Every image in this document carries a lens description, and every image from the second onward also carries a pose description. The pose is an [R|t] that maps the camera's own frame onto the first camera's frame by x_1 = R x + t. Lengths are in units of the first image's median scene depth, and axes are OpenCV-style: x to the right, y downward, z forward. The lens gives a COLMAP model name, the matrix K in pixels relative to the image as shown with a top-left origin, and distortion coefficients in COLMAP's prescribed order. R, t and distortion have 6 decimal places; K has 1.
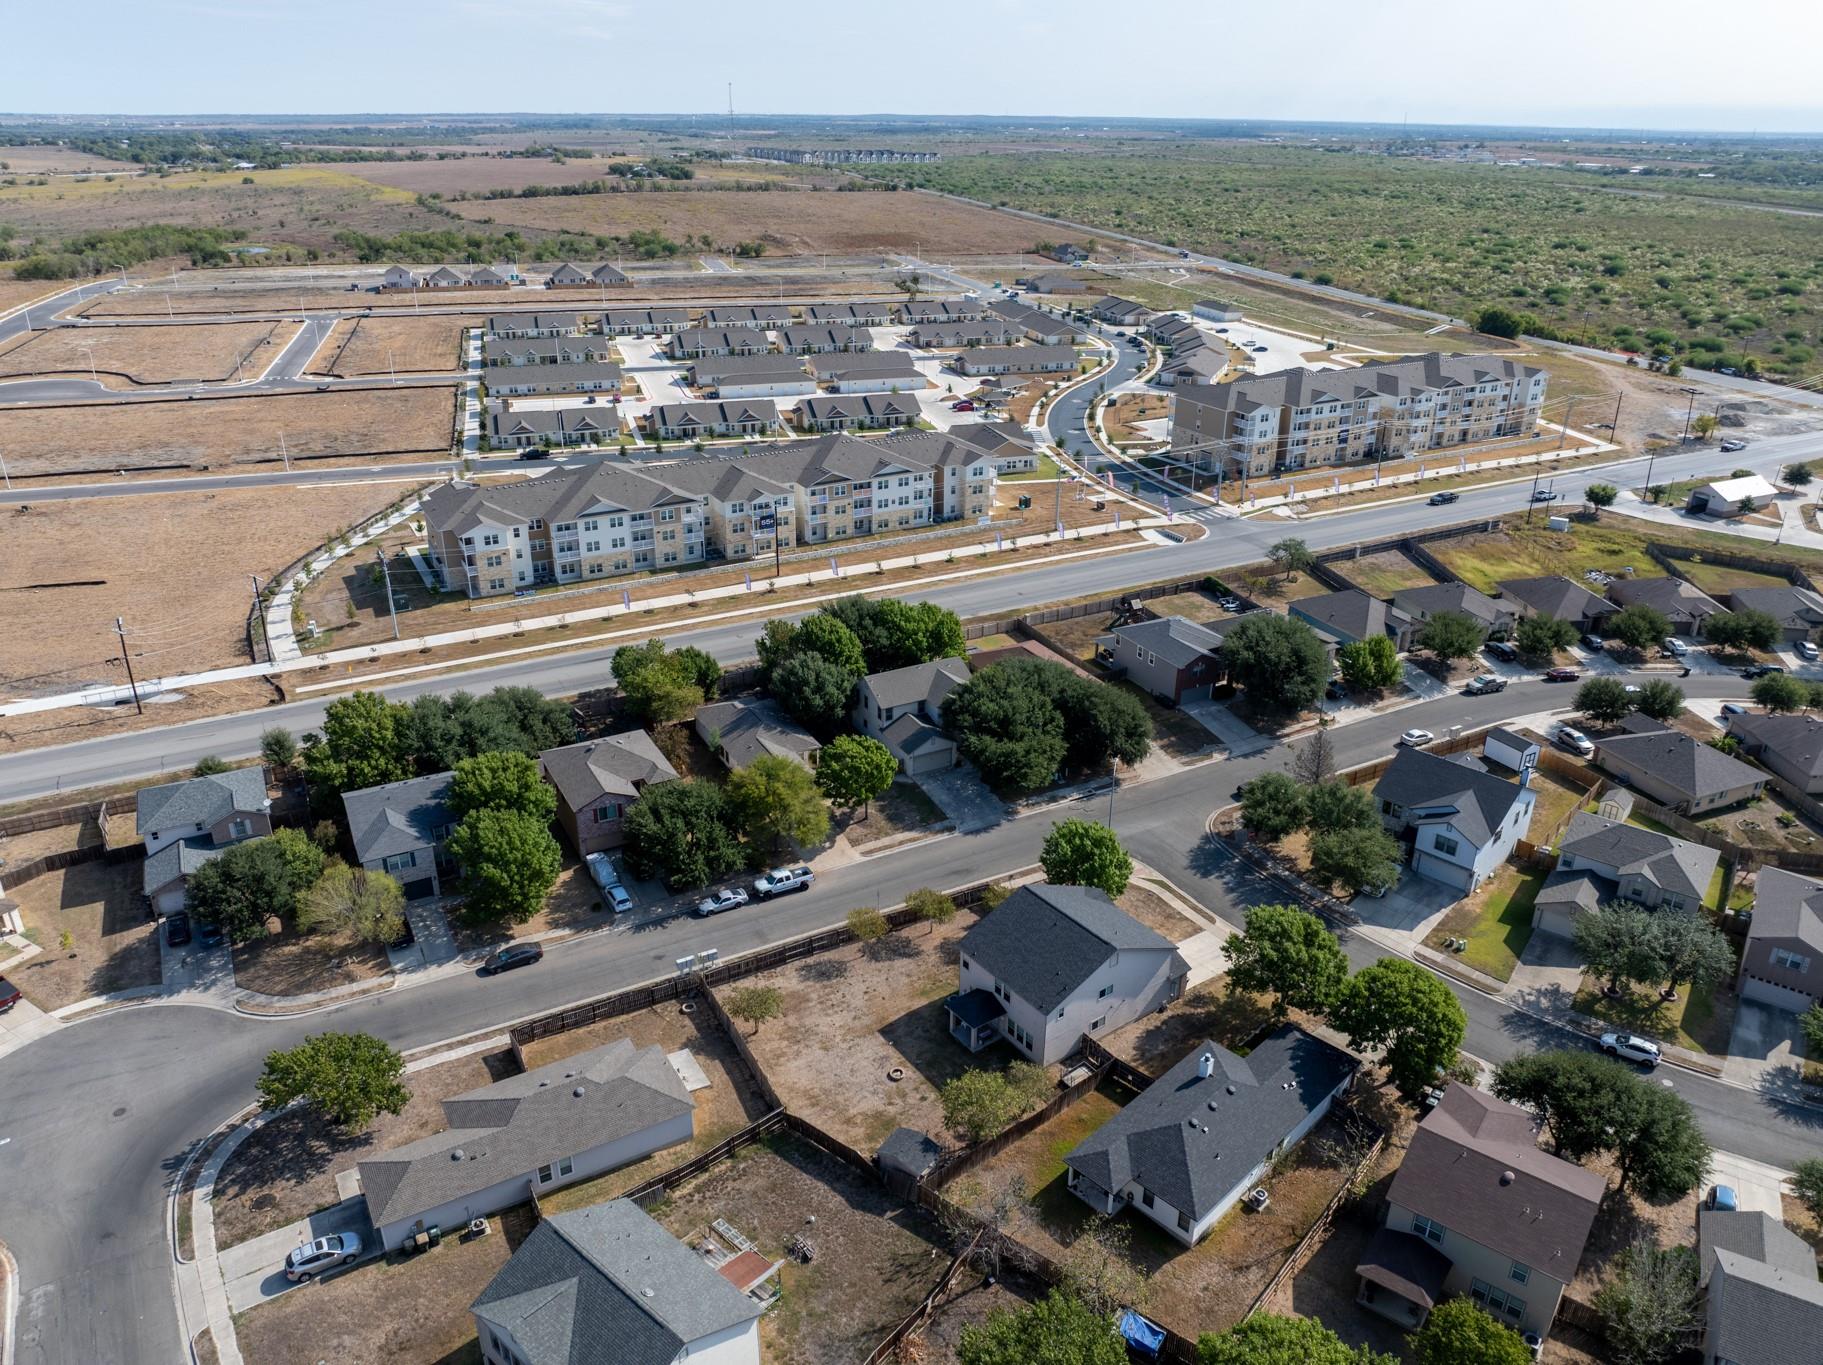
lens RADIAL K [[1271.3, 0, 911.5], [0, 1271.3, 682.5], [0, 0, 1]] dist [-0.029176, -0.001752]
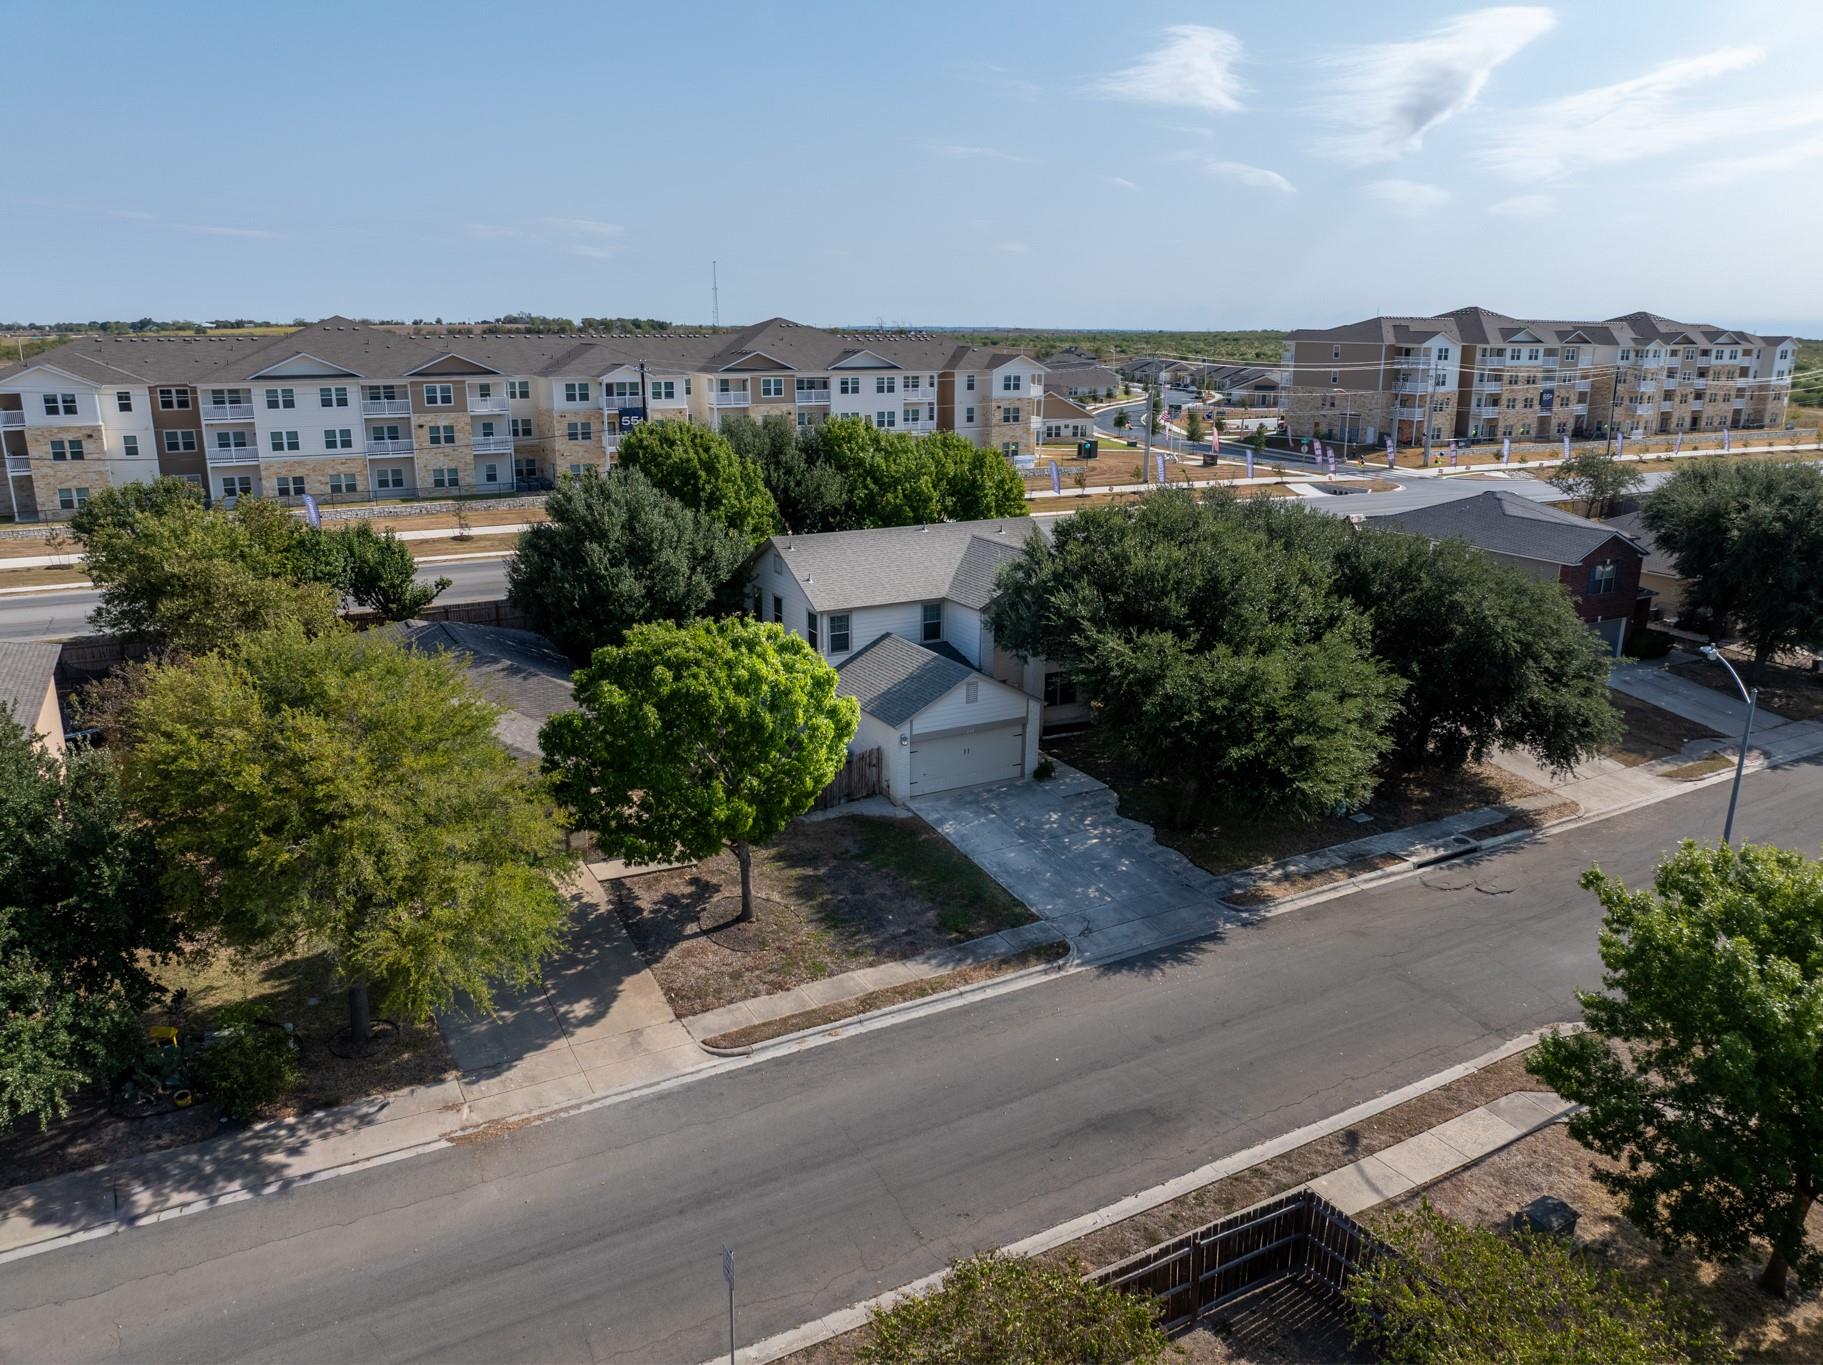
lens RADIAL K [[1253.0, 0, 911.5], [0, 1253.0, 682.5], [0, 0, 1]] dist [-0.038580, 0.000532]
pose [[0.999931, -0.004889, 0.010683, -0.001342], [0.006506, 0.987572, -0.157033, 0.072278], [-0.009783, 0.157092, 0.987535, 0.522882]]
